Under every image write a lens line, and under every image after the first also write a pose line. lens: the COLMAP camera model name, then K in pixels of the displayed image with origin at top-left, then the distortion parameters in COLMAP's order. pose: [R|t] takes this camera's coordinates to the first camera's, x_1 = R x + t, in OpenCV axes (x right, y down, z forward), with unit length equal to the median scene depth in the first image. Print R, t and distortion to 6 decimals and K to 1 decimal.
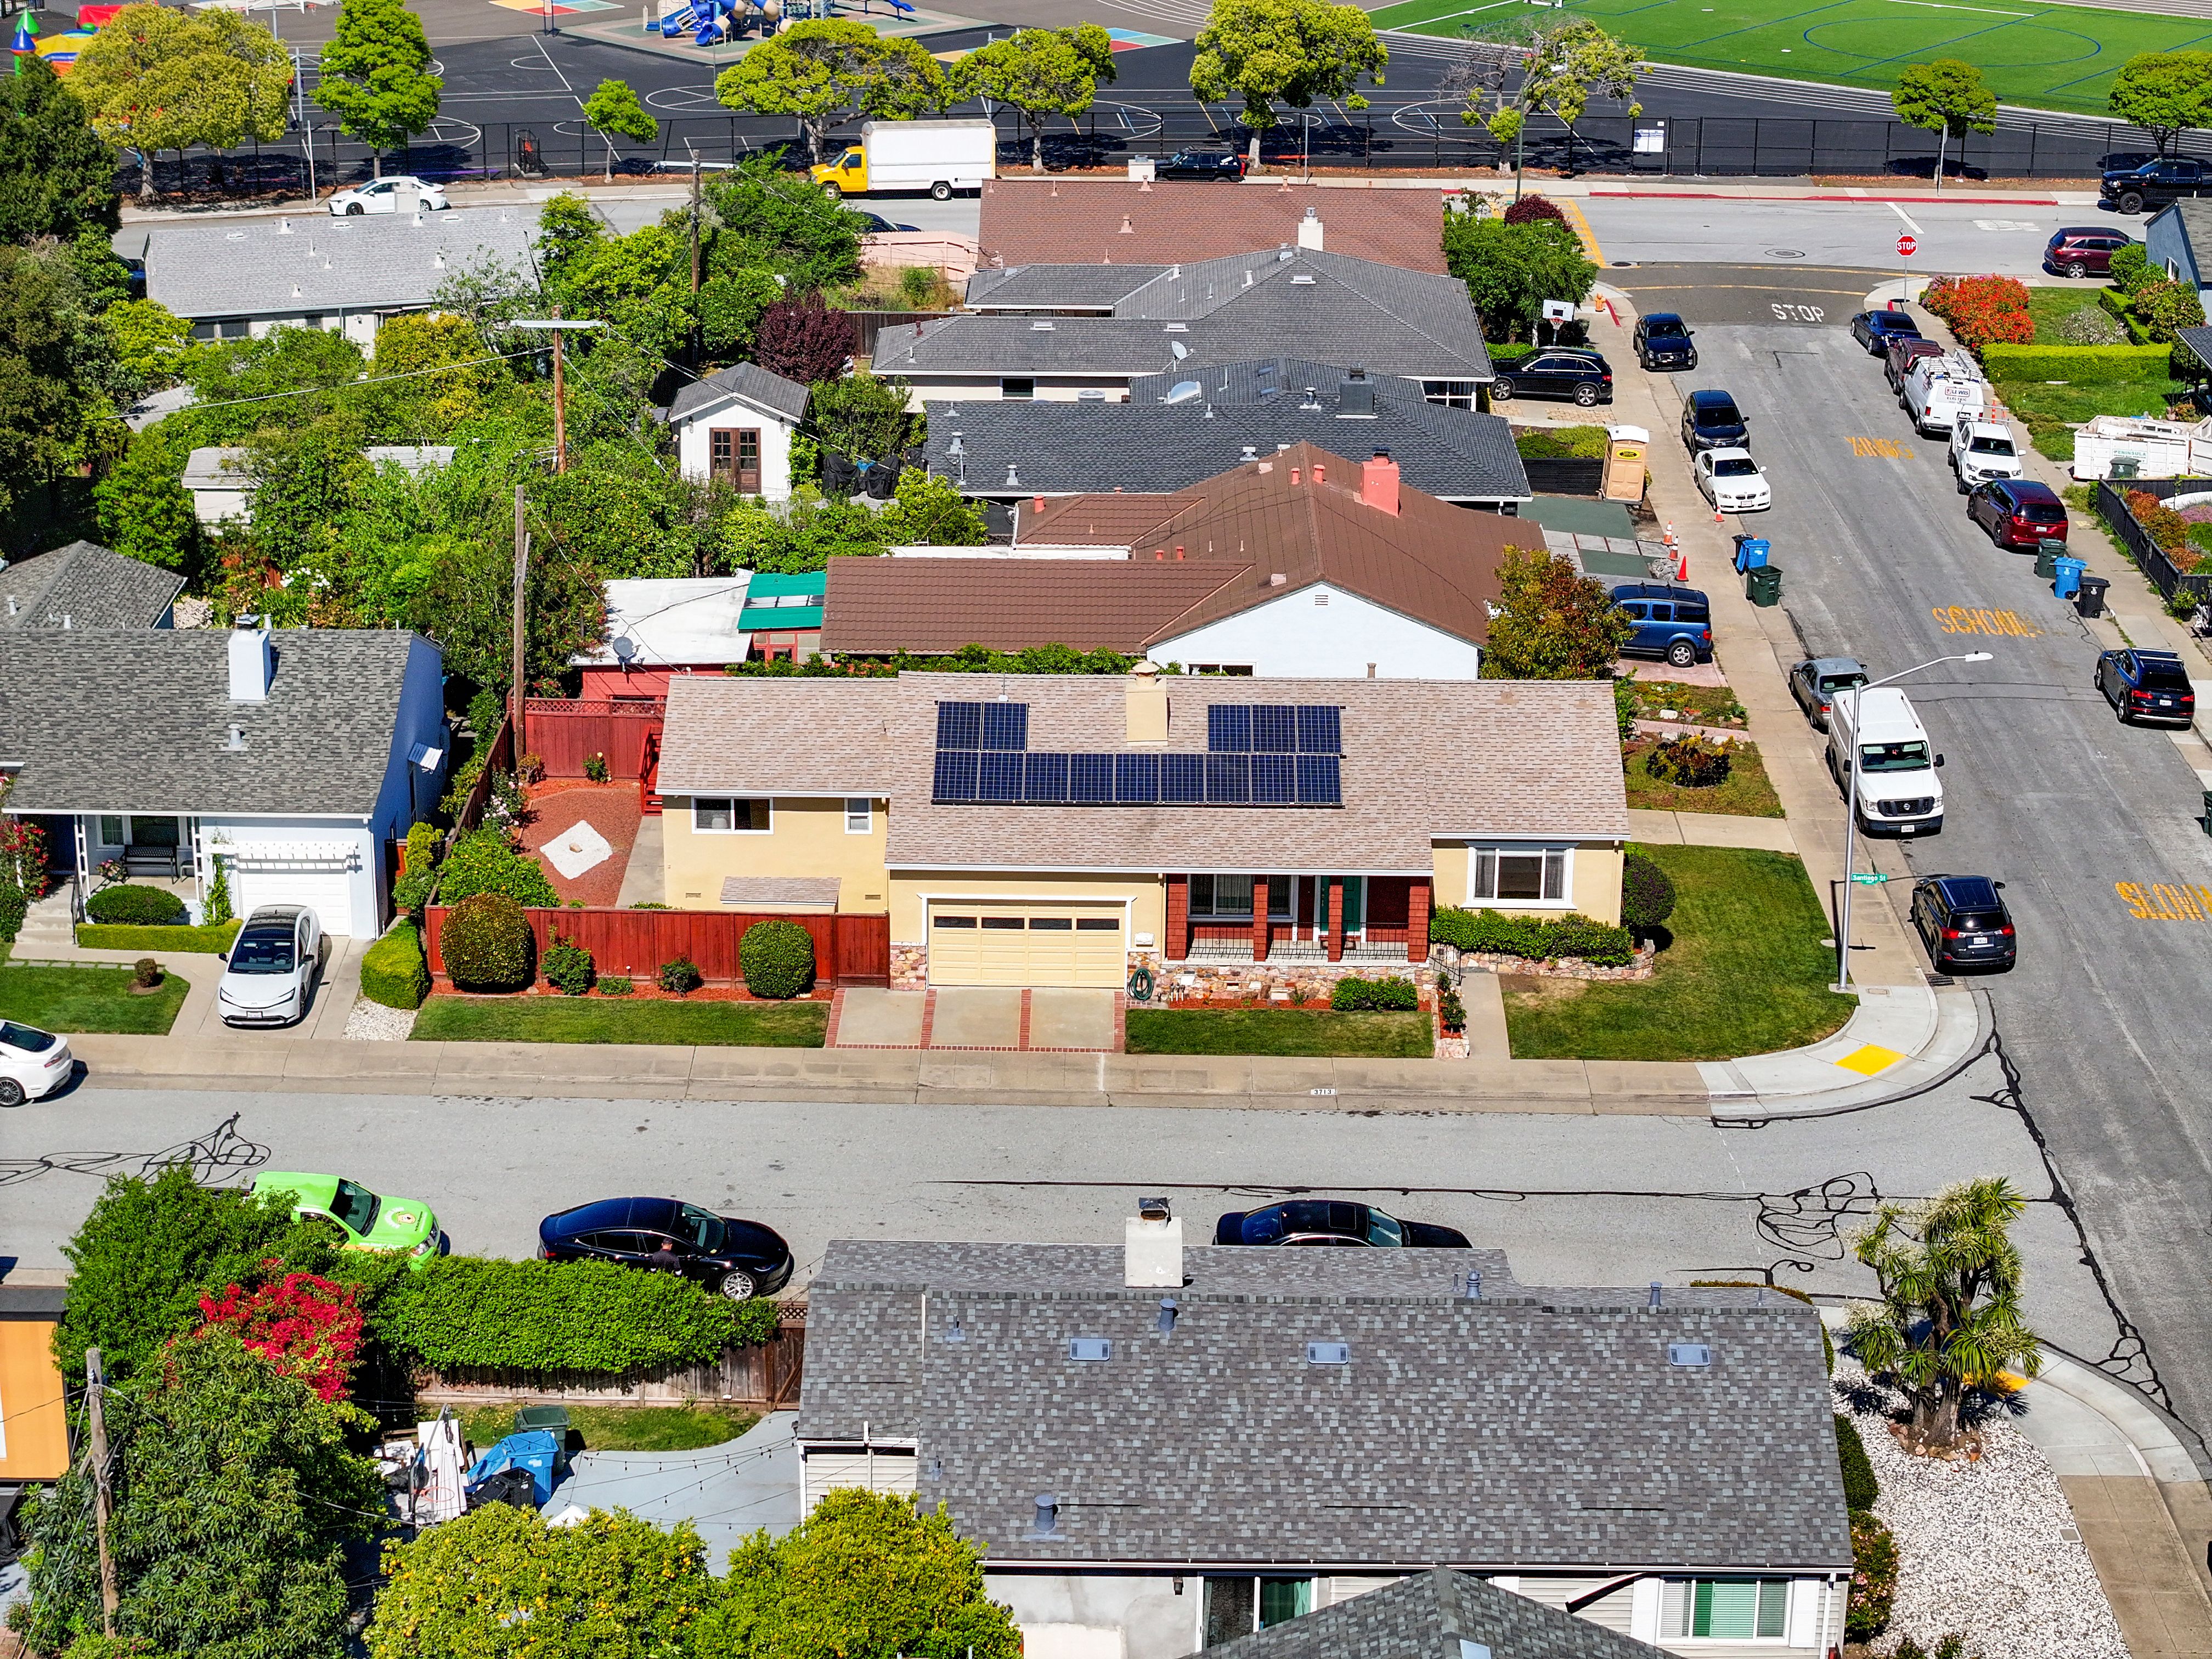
lens RADIAL K [[4419.6, 0, 1081.5], [0, 4419.6, 902.8], [0, 0, 1]] dist [-0.128910, 0.000000]
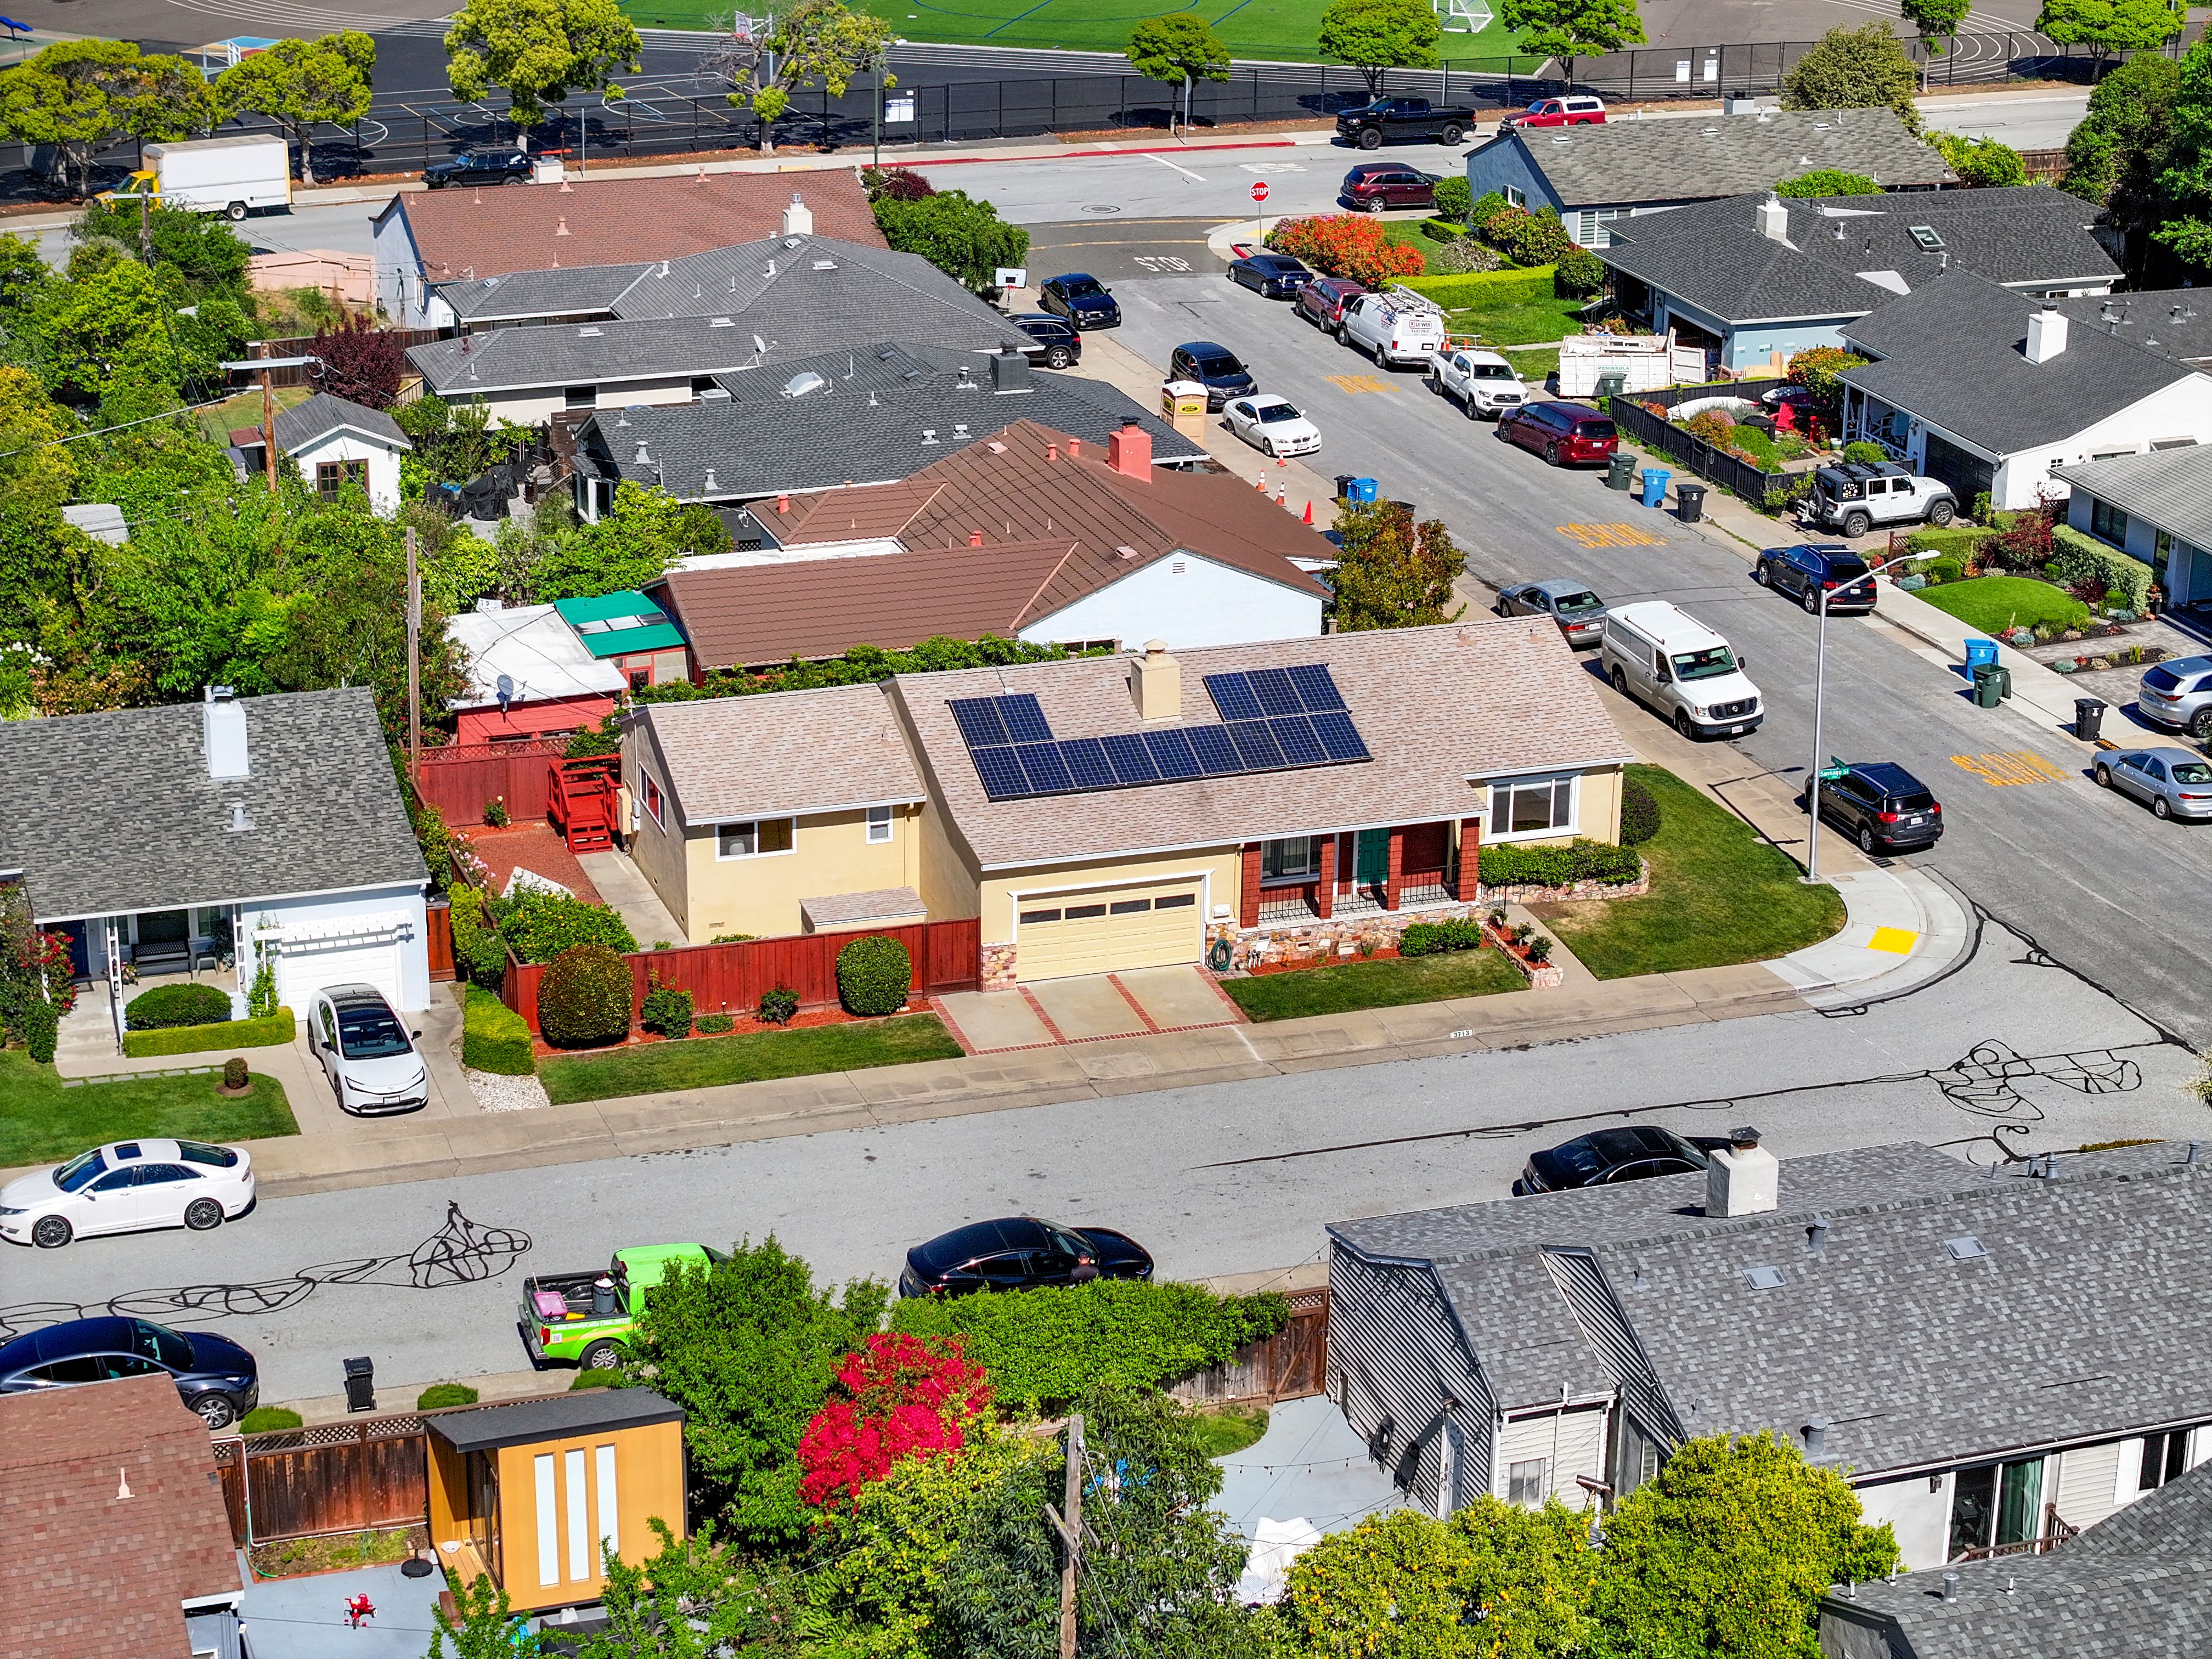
lens RADIAL K [[4419.6, 0, 1101.4], [0, 4419.6, 902.9], [0, 0, 1]] dist [-0.128910, 0.000000]
pose [[0.940038, -0.118837, 0.319698, -0.325756], [0.117447, 0.992796, 0.023697, -0.020130], [-0.320212, 0.015271, 0.947223, 0.051093]]
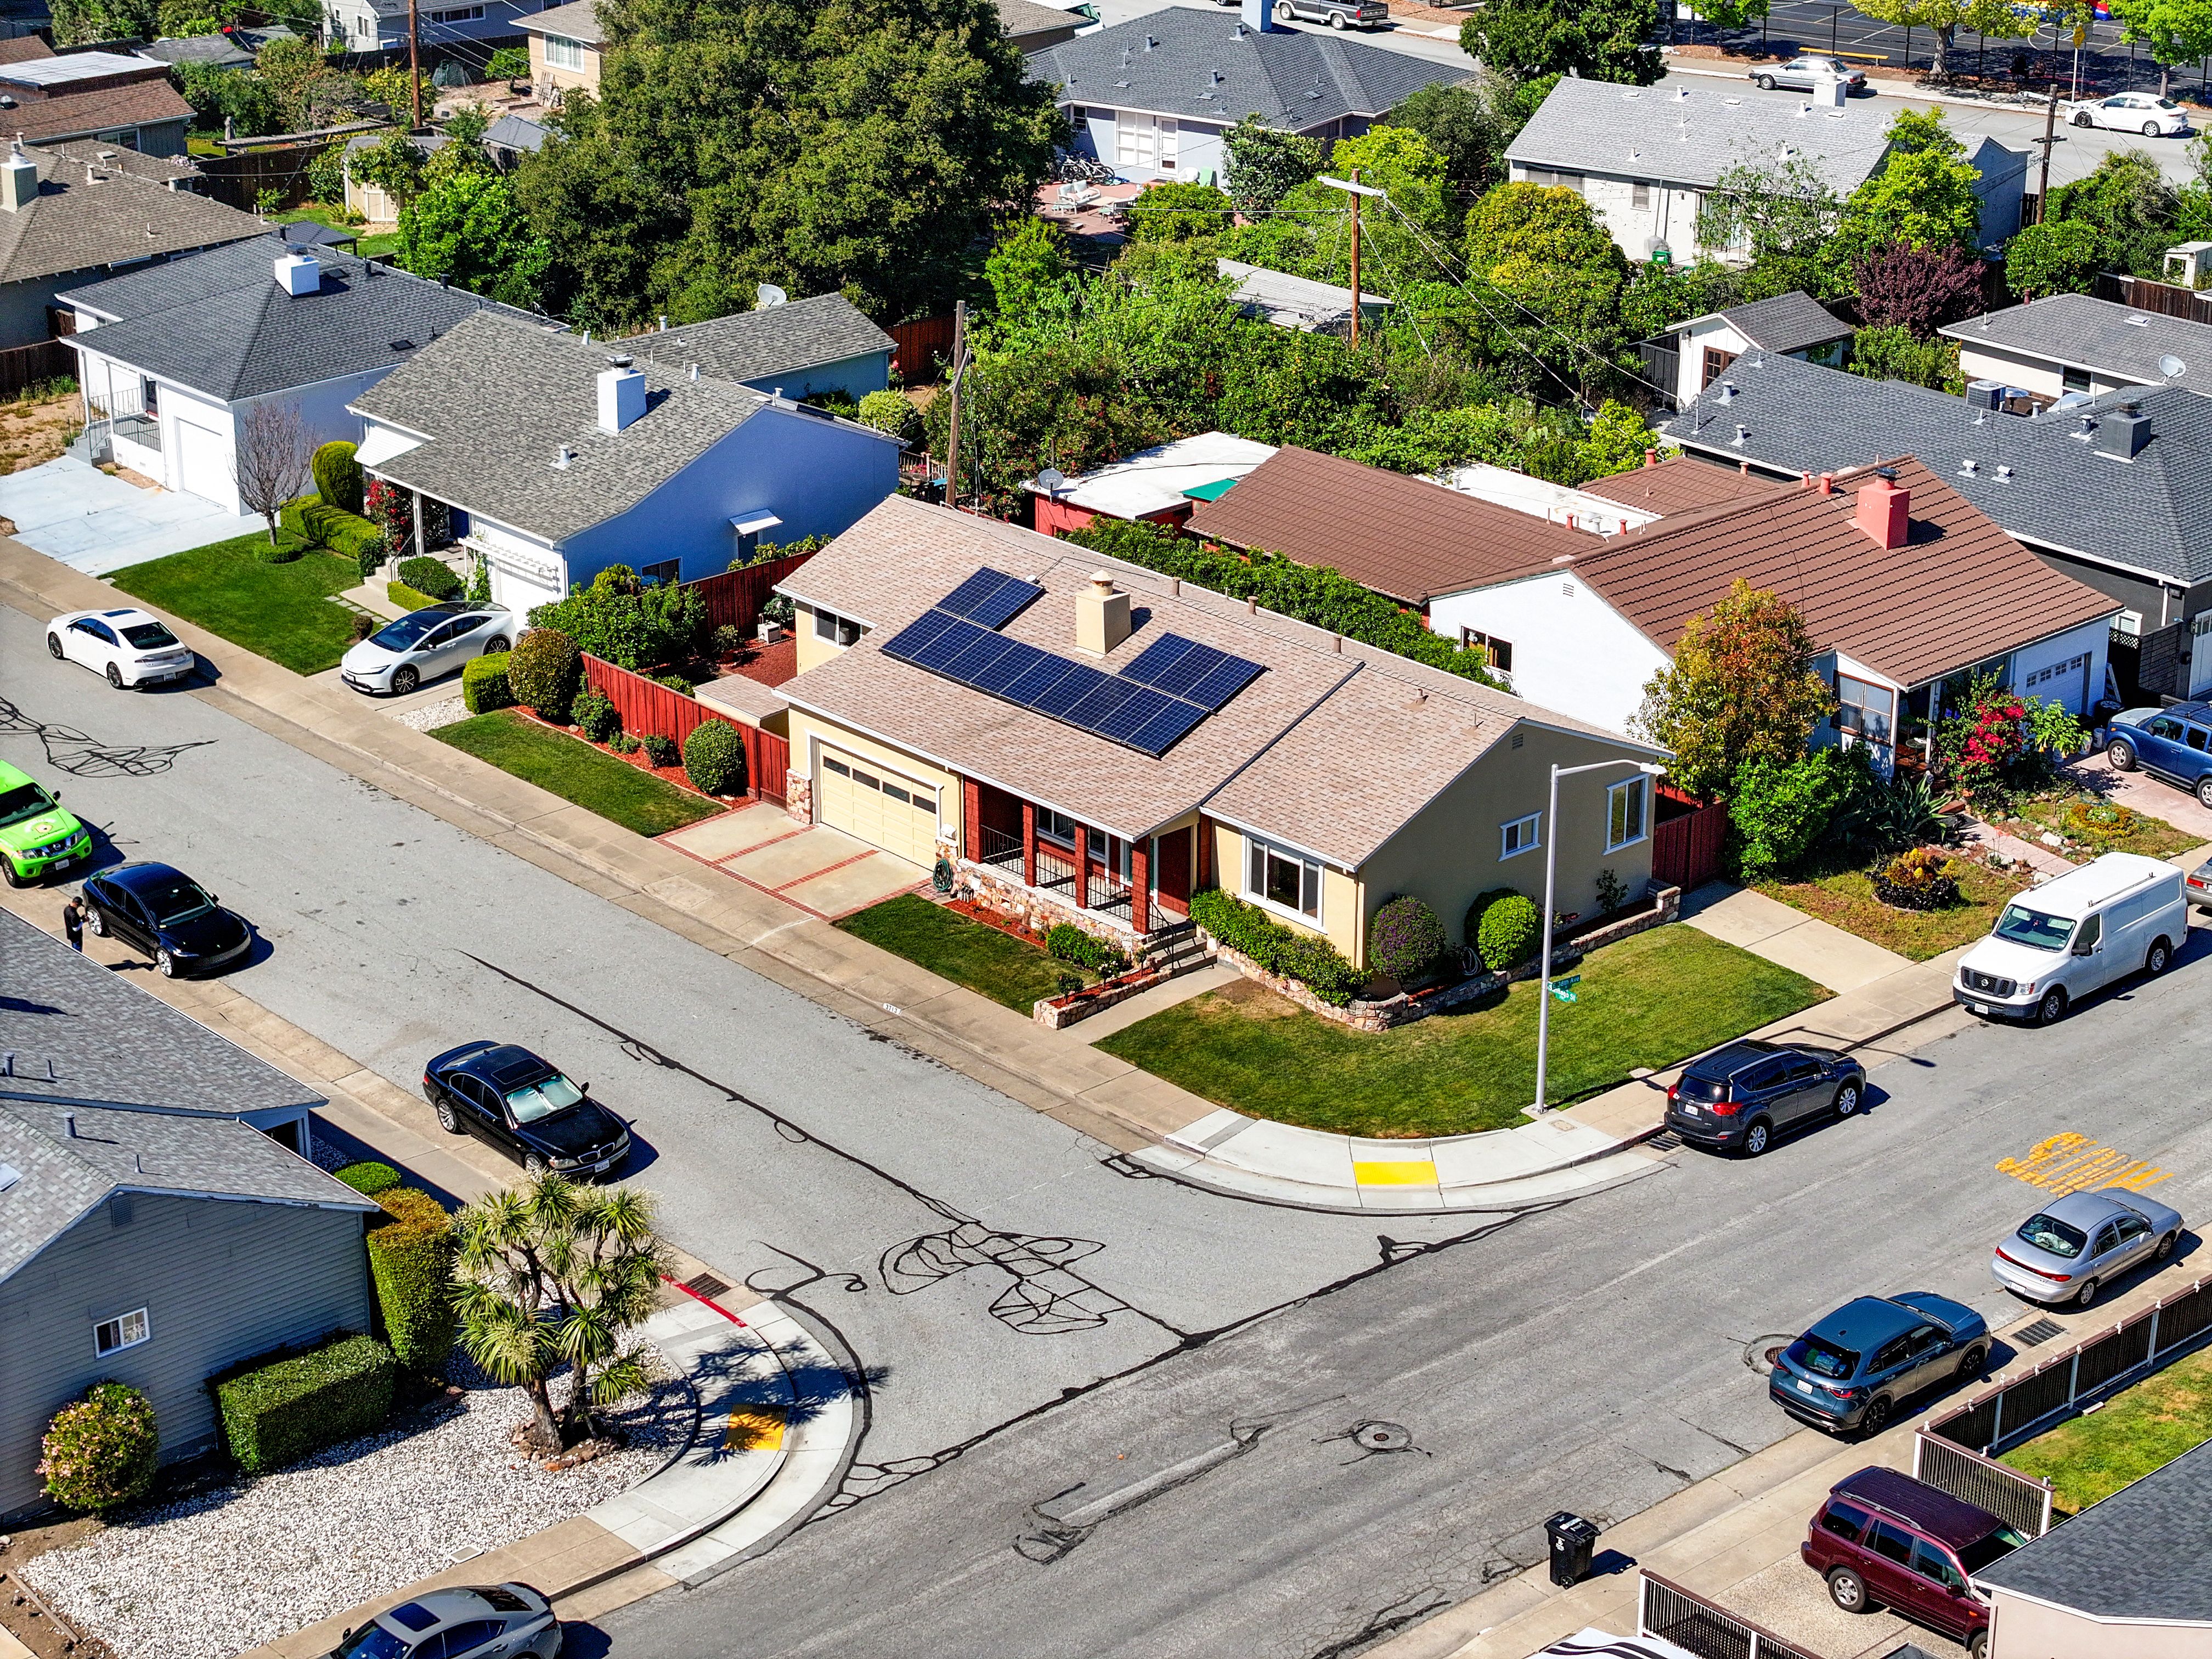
lens RADIAL K [[4419.6, 0, 1045.0], [0, 4419.6, 836.3], [0, 0, 1]] dist [-0.128910, 0.000000]
pose [[0.670097, 0.265278, -0.693251, 0.694037], [-0.257517, 0.959034, 0.118065, -0.109709], [0.696172, 0.099409, 0.710959, 0.306549]]
